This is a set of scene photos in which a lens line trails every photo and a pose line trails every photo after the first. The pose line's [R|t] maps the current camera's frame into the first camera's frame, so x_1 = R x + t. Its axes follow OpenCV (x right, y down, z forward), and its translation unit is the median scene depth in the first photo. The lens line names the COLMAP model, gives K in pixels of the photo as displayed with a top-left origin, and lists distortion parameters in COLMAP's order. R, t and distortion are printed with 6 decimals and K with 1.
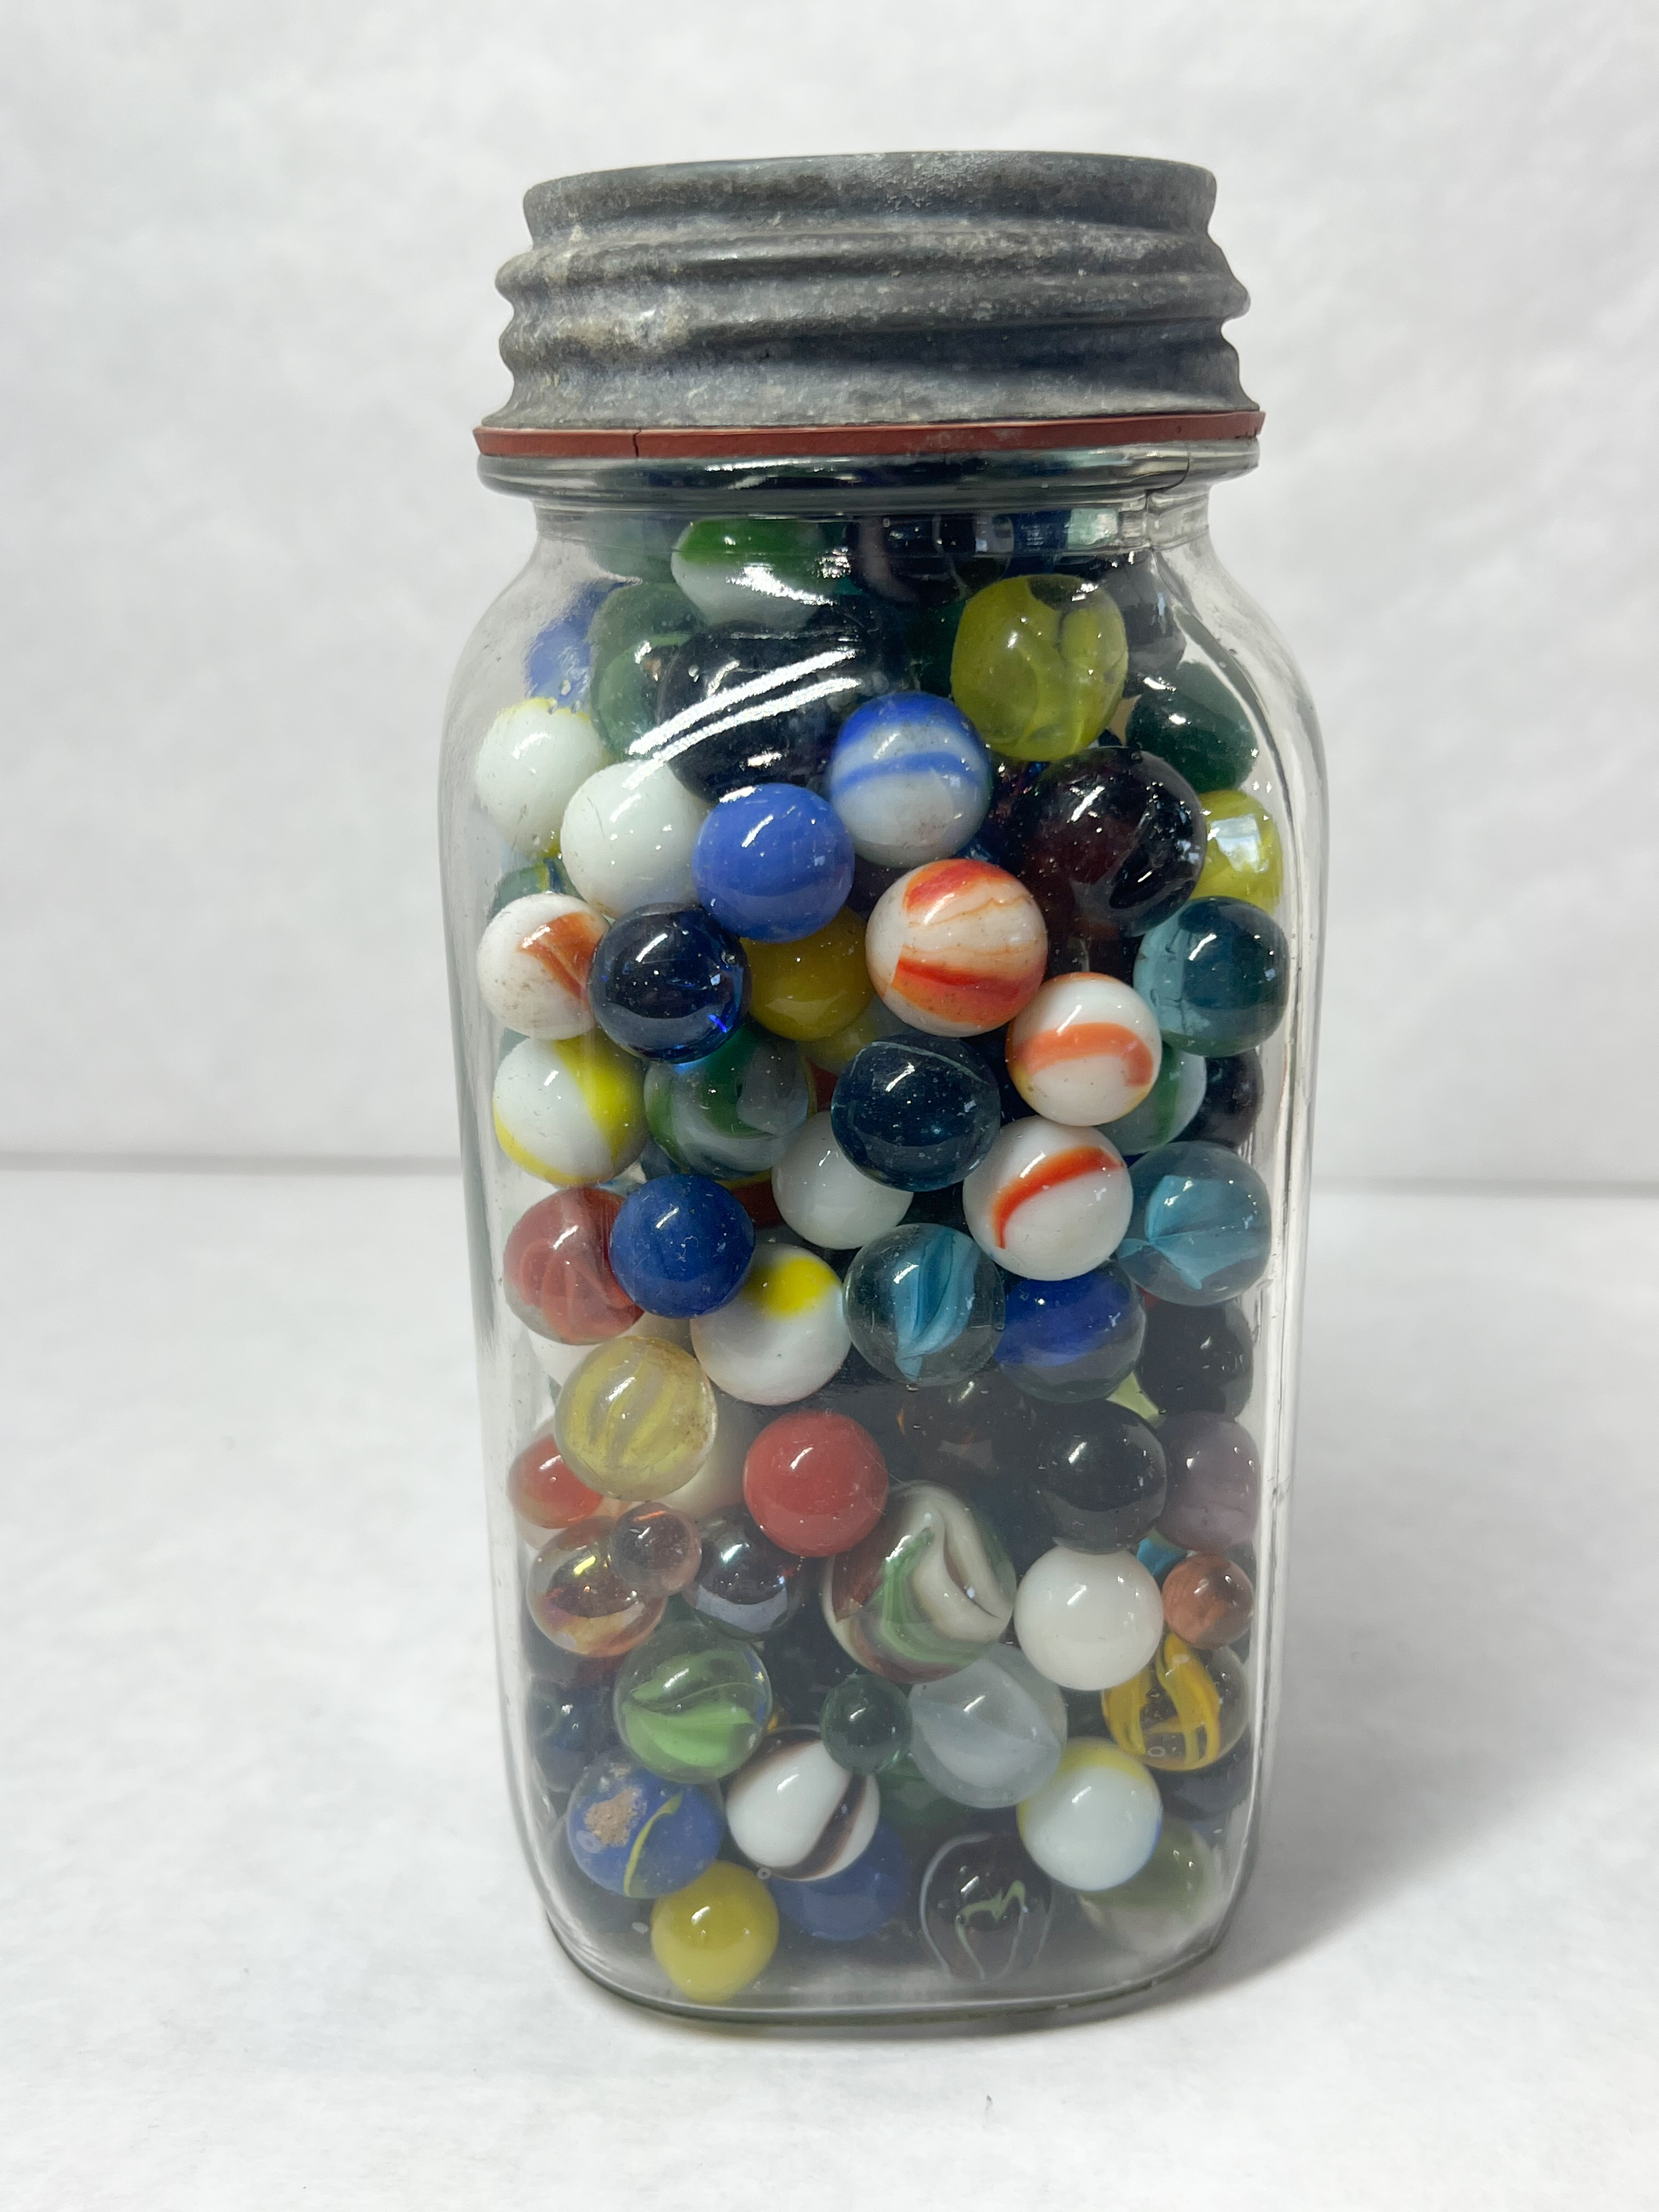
lens RADIAL K [[2148.1, 0, 804.4], [0, 2148.1, 1097.8], [0, 0, 1]] dist [0.002001, -0.009128]
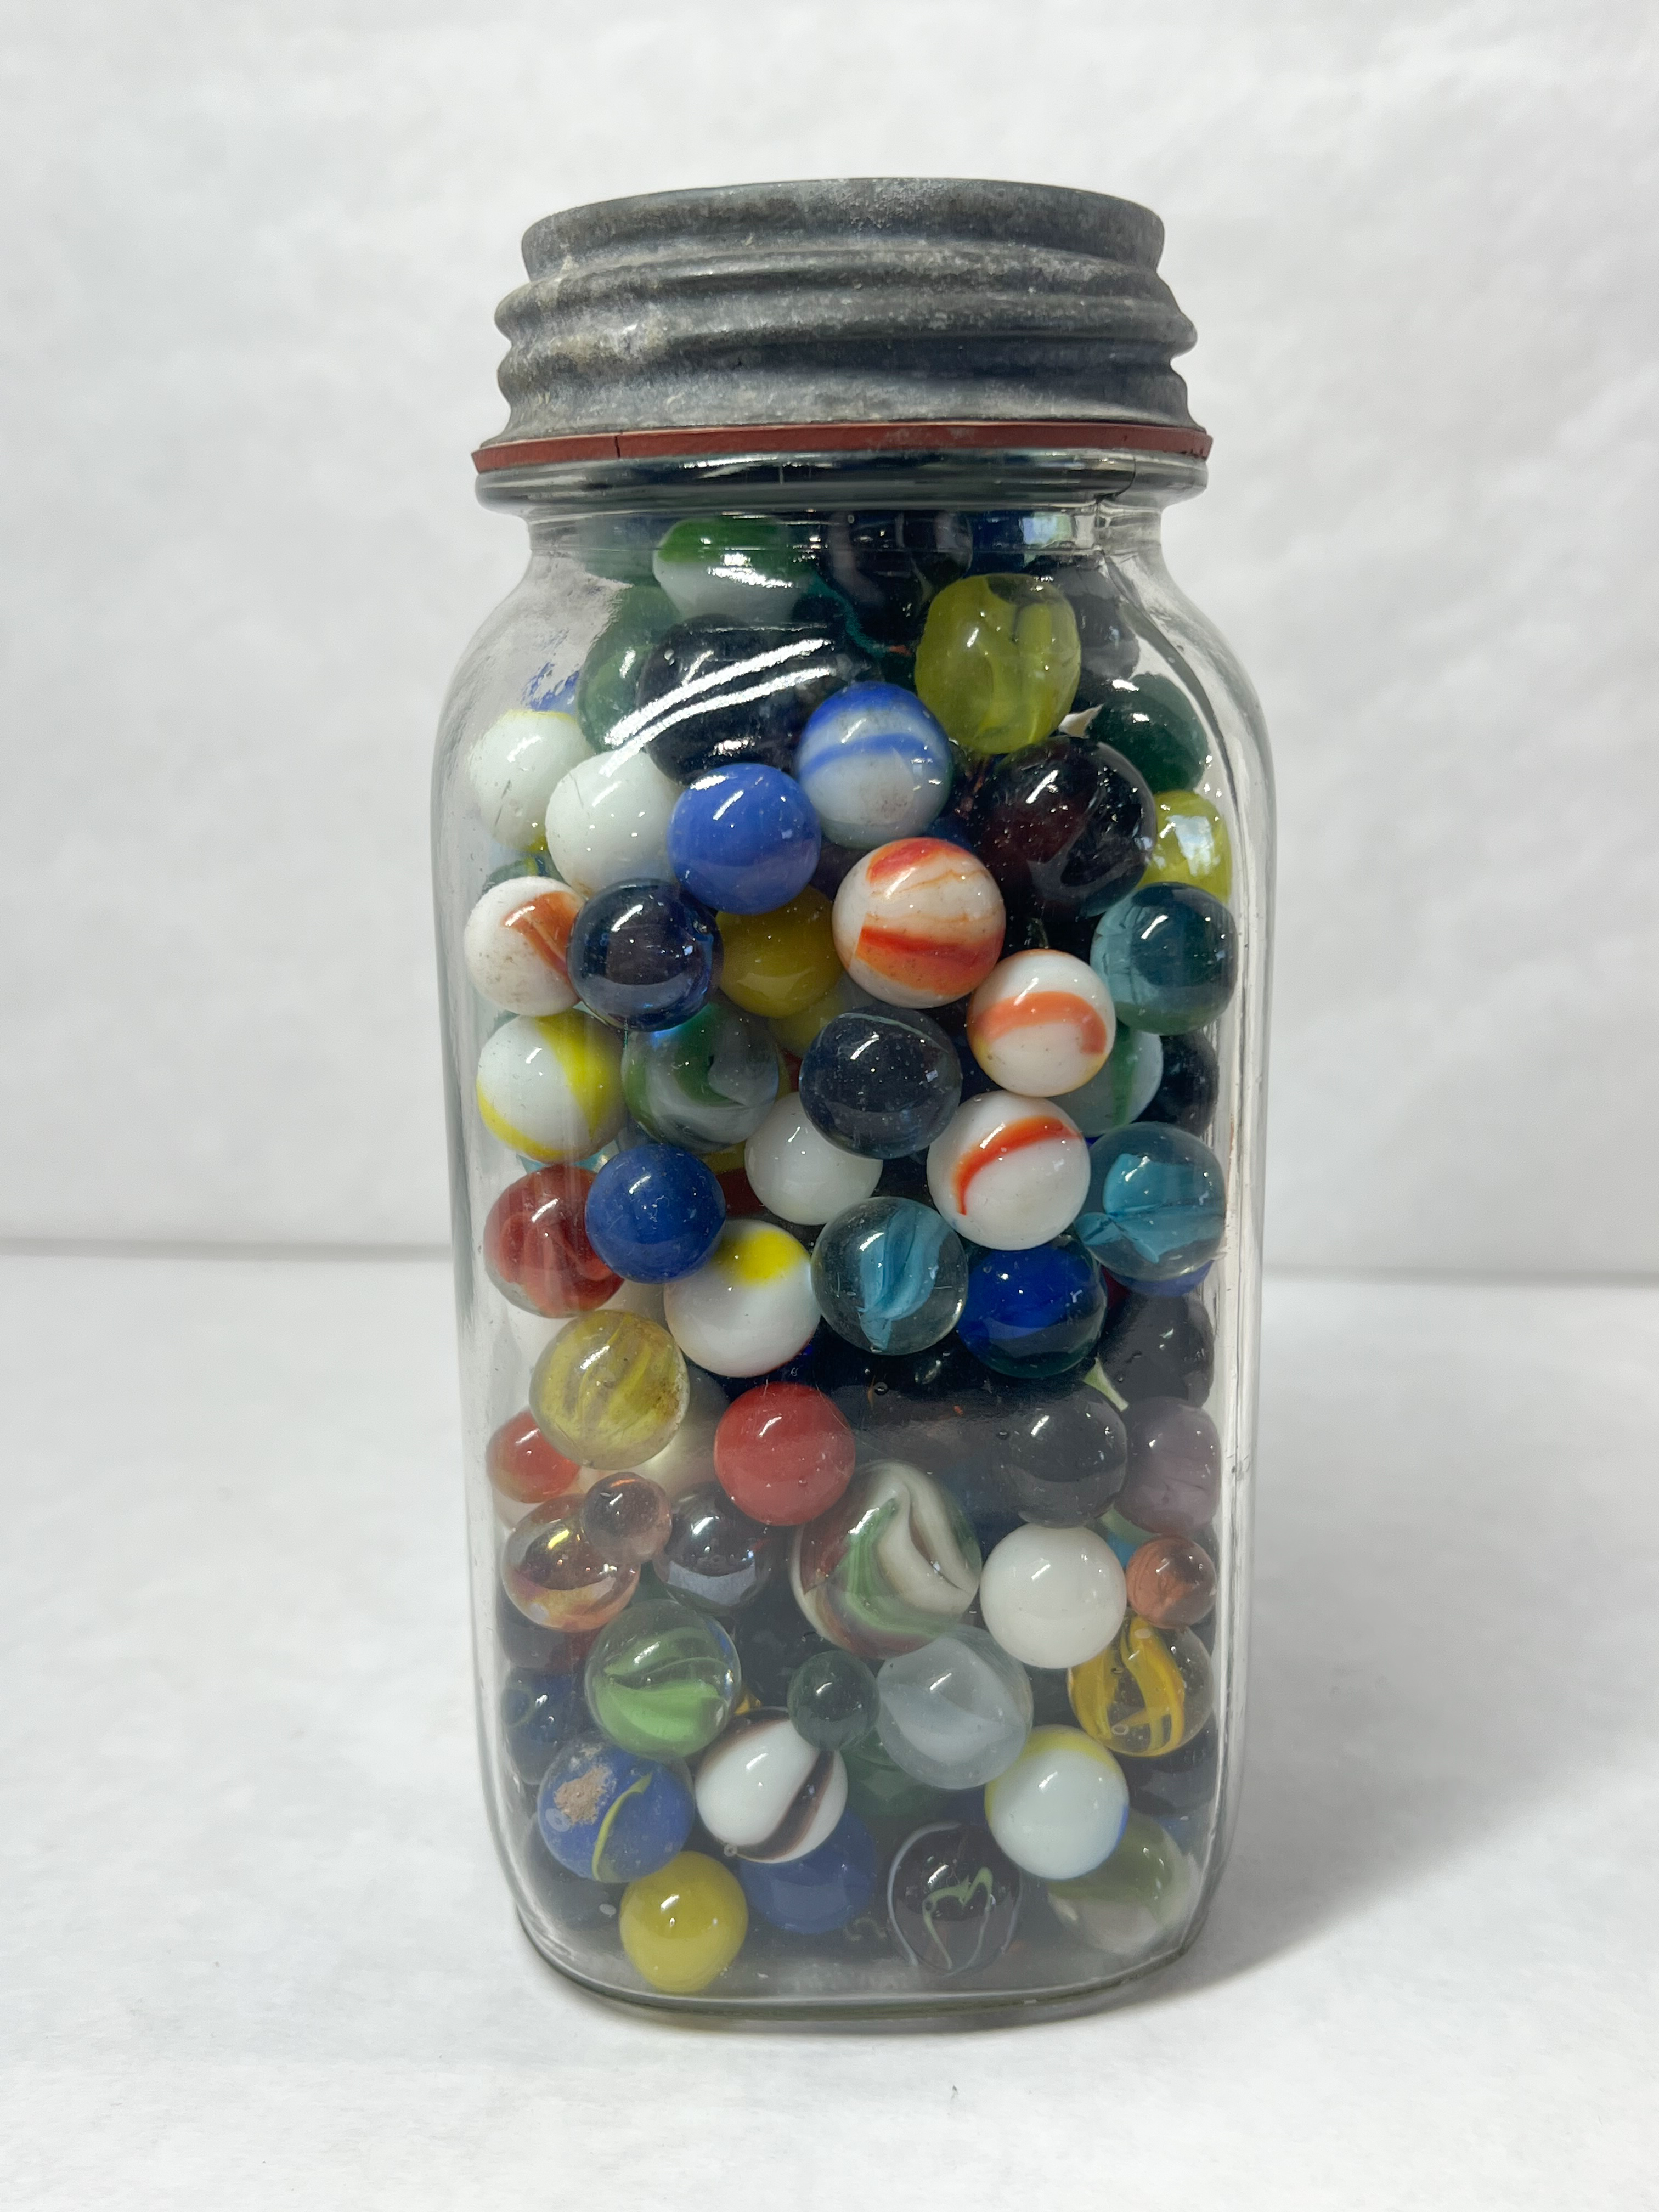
lens RADIAL K [[2148.1, 0, 804.4], [0, 2148.1, 1097.8], [0, 0, 1]] dist [0.002001, -0.009128]
pose [[0.999881, 0.006434, -0.014018, 0.029405], [-0.007688, 0.995786, -0.091387, 0.108189], [0.013371, 0.091484, 0.995717, -0.035814]]
